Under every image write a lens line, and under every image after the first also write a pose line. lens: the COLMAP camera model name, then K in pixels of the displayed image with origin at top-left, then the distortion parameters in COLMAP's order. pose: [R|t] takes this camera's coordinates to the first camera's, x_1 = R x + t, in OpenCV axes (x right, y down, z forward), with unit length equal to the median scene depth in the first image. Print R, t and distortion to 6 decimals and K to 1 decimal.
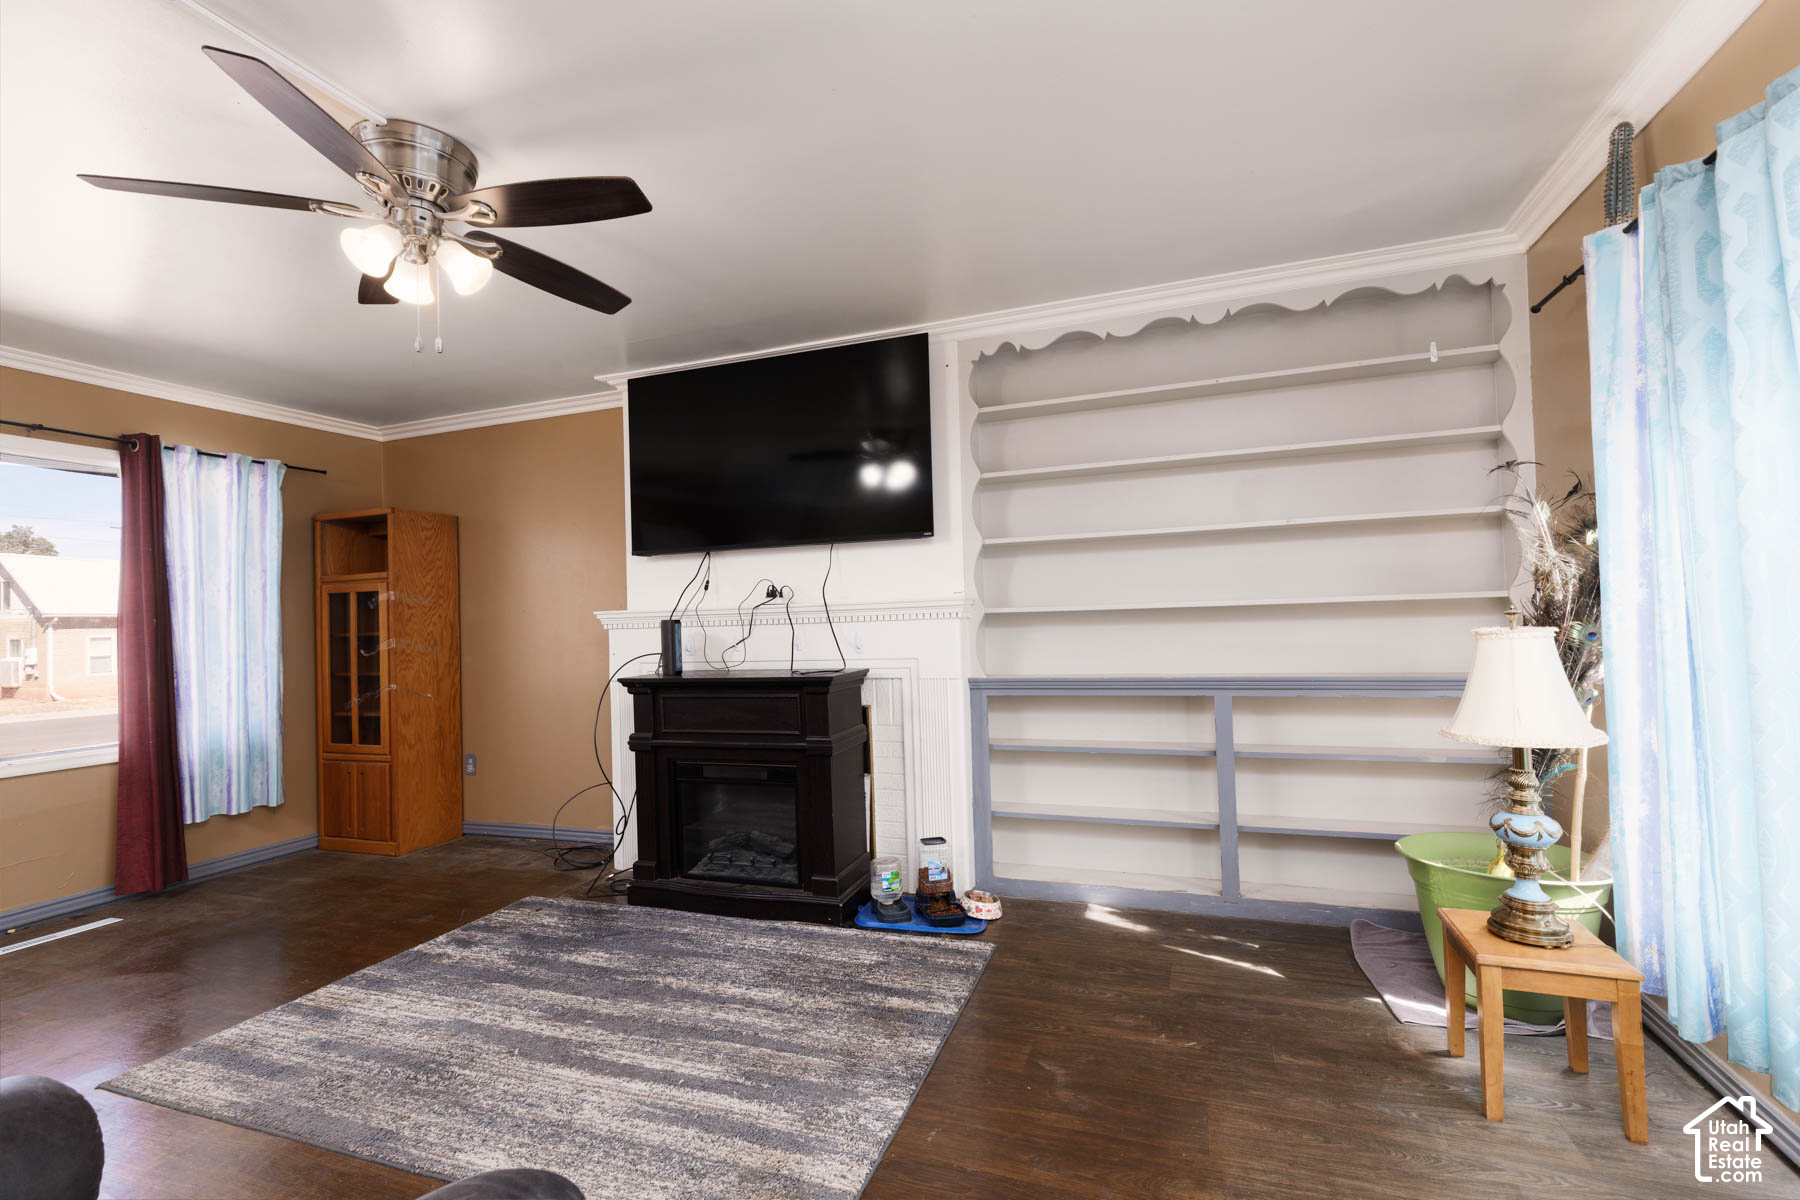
lens RADIAL K [[807.9, 0, 902.9], [0, 807.9, 606.4], [0, 0, 1]] dist [0.009577, -0.000846]
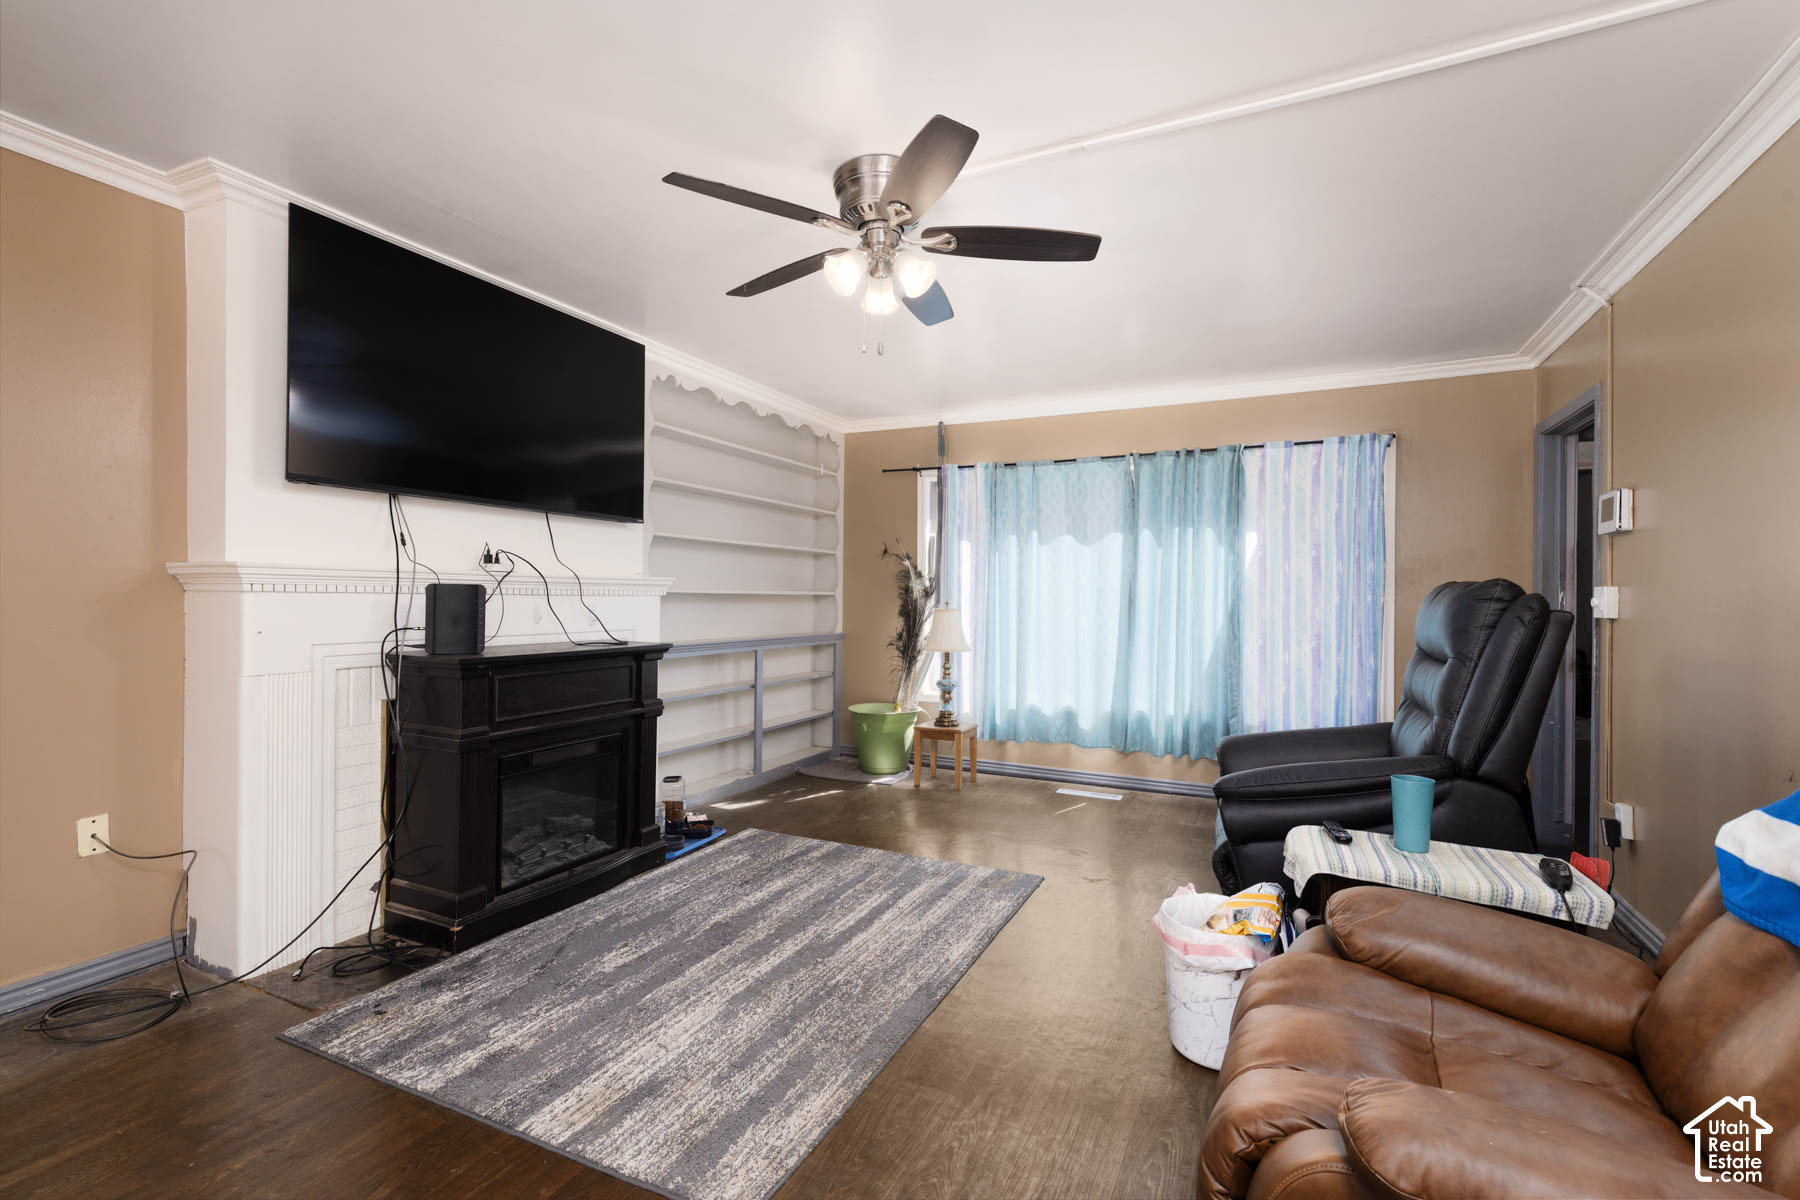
lens RADIAL K [[807.9, 0, 894.5], [0, 807.9, 595.7], [0, 0, 1]] dist [0.009577, -0.000846]
pose [[0.102285, 0.034590, 0.994154, -1.242134], [-0.026495, 0.999135, -0.032037, 0.051203], [-0.994402, -0.023063, 0.103113, 0.602171]]
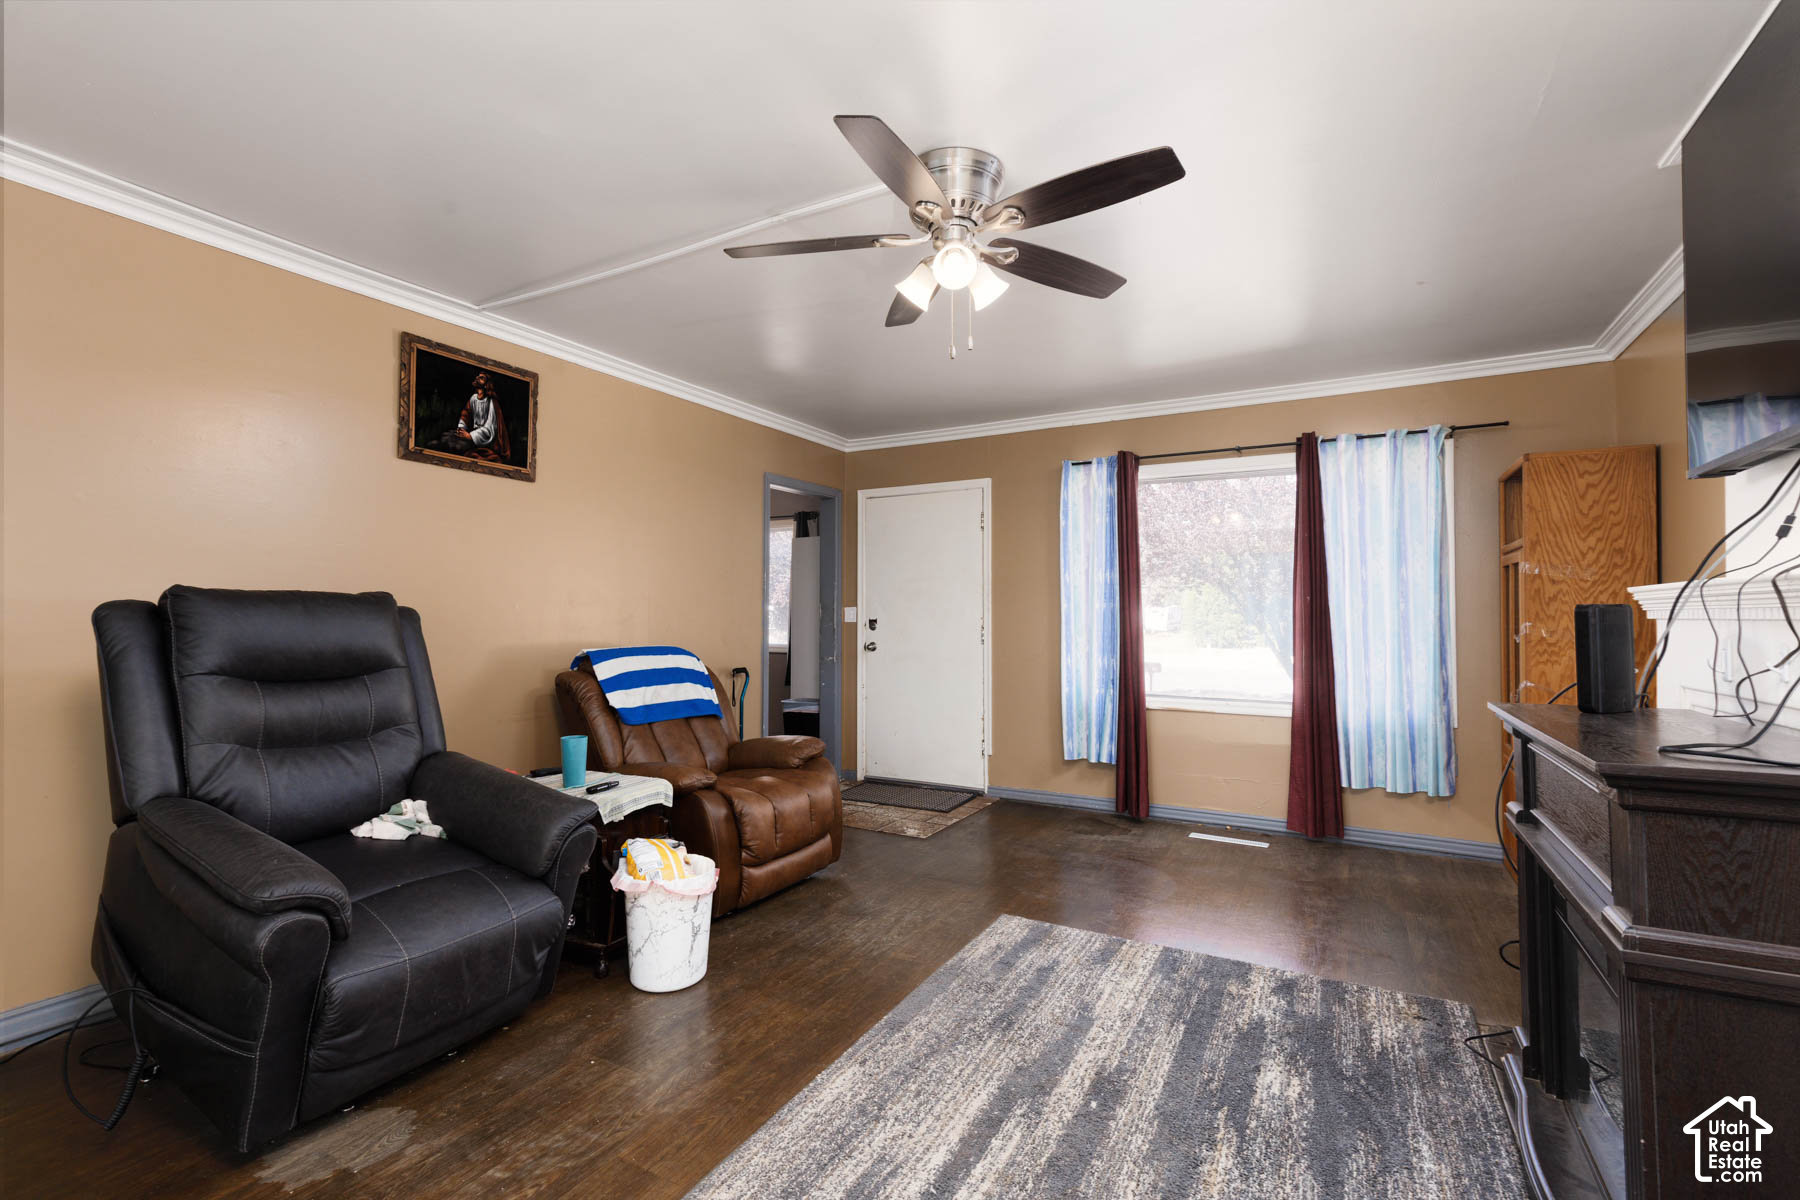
lens RADIAL K [[807.9, 0, 892.5], [0, 807.9, 595.9], [0, 0, 1]] dist [0.009577, -0.000846]
pose [[-0.160672, 0.004783, -0.986996, 0.356089], [0.014899, 0.999886, 0.002420, 0.004725], [0.986895, -0.014316, -0.160725, 0.774046]]
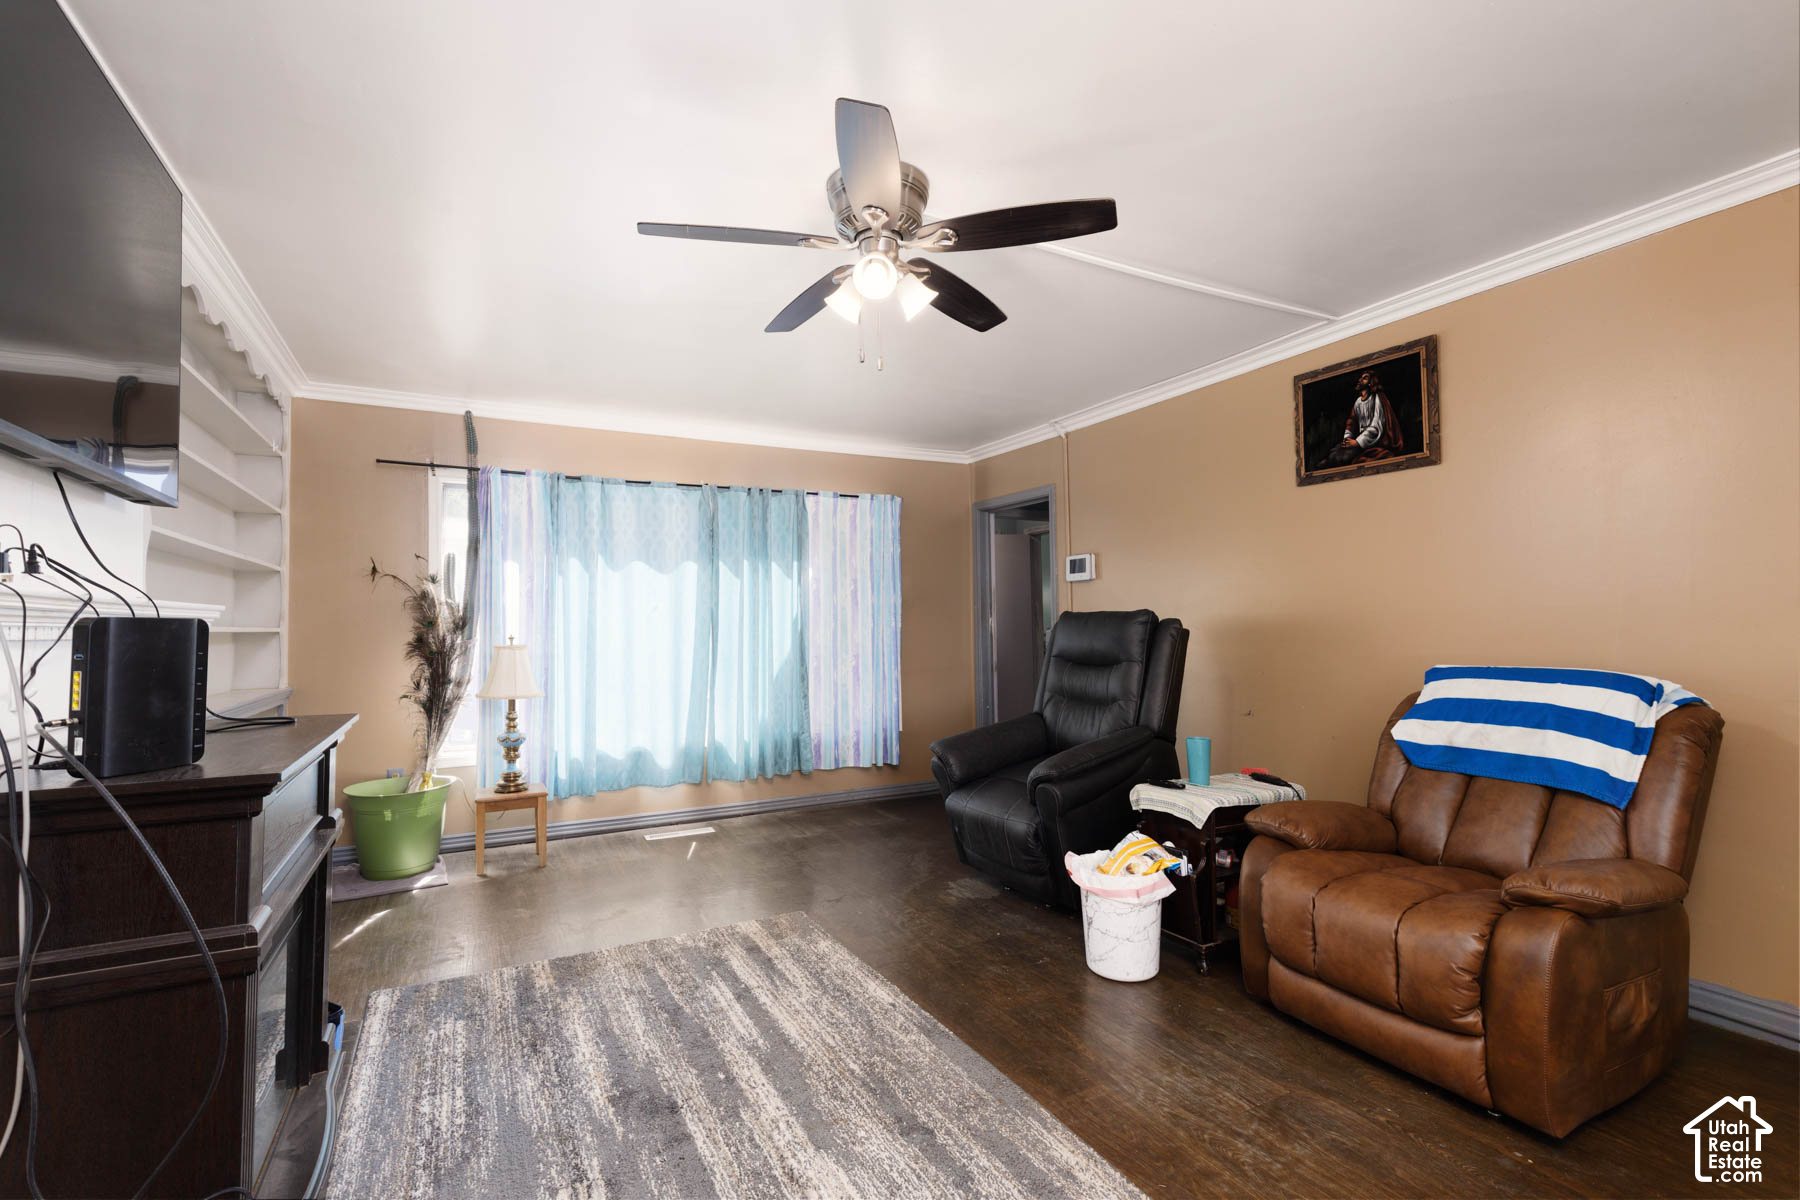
lens RADIAL K [[807.9, 0, 900.6], [0, 807.9, 593.7], [0, 0, 1]] dist [0.009577, -0.000846]
pose [[-0.742818, 0.067257, 0.666106, -0.946352], [0.025925, 0.997085, -0.071765, 0.049775], [-0.668991, -0.036039, -0.742396, 1.268026]]
